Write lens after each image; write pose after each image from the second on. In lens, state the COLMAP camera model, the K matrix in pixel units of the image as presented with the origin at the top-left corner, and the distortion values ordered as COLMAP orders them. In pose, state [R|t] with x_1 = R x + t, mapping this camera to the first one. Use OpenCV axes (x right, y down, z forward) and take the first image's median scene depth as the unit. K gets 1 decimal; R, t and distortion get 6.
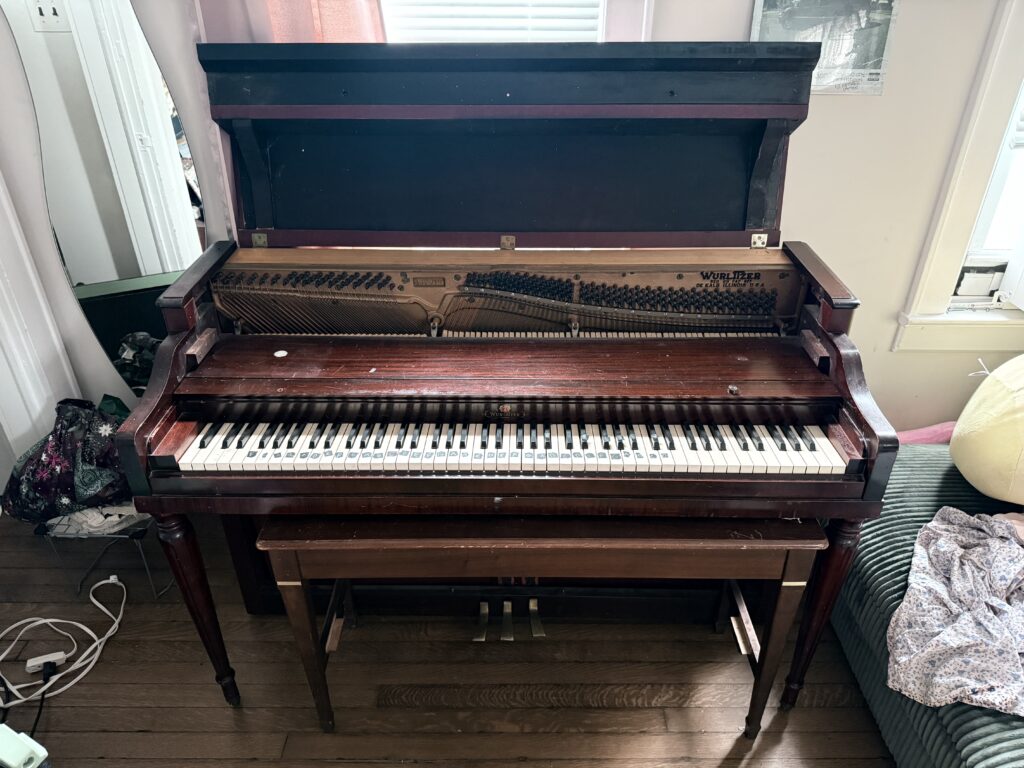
lens RADIAL K [[724.2, 0, 511.1], [0, 724.2, 382.6], [0, 0, 1]] dist [0.007988, -0.018964]
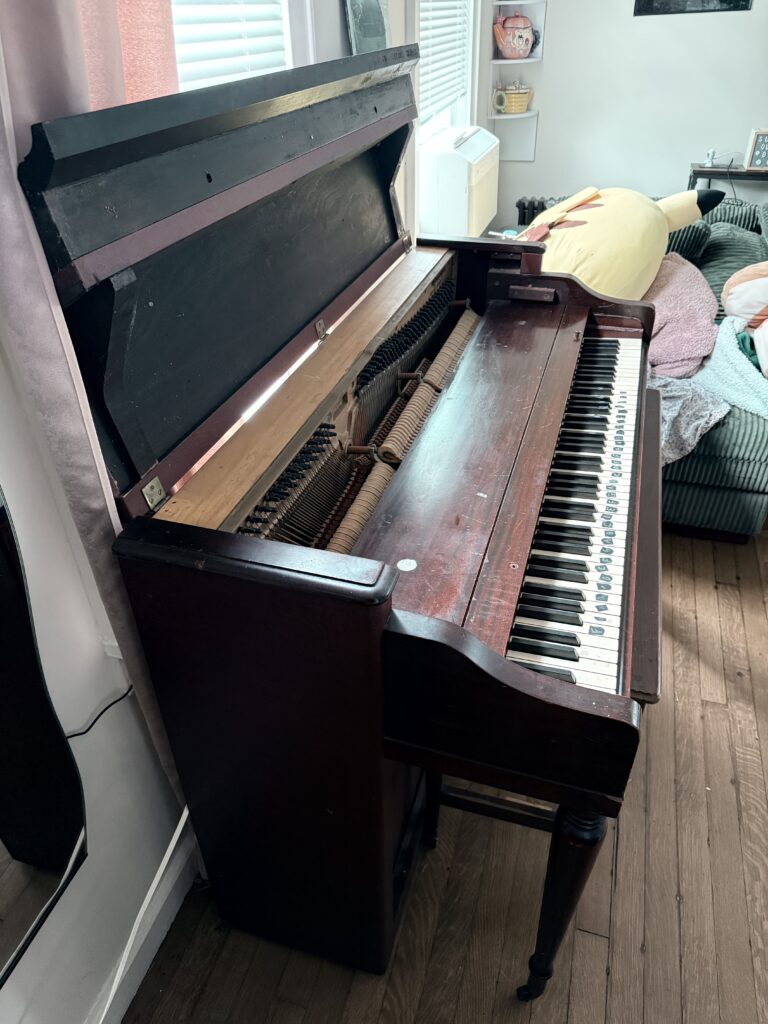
lens RADIAL K [[724.2, 0, 386.6], [0, 724.2, 510.6], [0, 0, 1]] dist [0.007988, -0.018964]
pose [[0.296336, -0.558835, 0.774525, -0.932944], [0.508932, 0.778619, 0.367070, -0.382750], [-0.808191, 0.285404, 0.515142, 0.754178]]
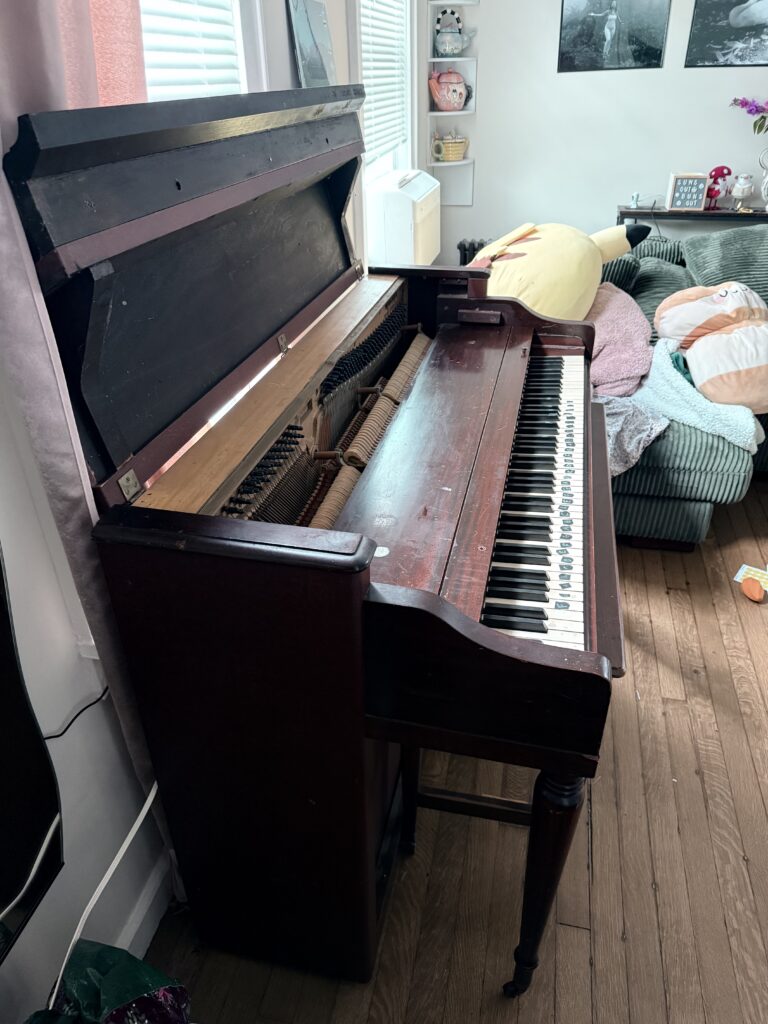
lens RADIAL K [[724.2, 0, 391.5], [0, 724.2, 509.4], [0, 0, 1]] dist [0.007988, -0.018964]
pose [[0.216438, -0.513178, 0.830544, -0.995829], [0.513939, 0.783184, 0.349984, -0.352319], [-0.830073, 0.351099, 0.433253, 0.777276]]
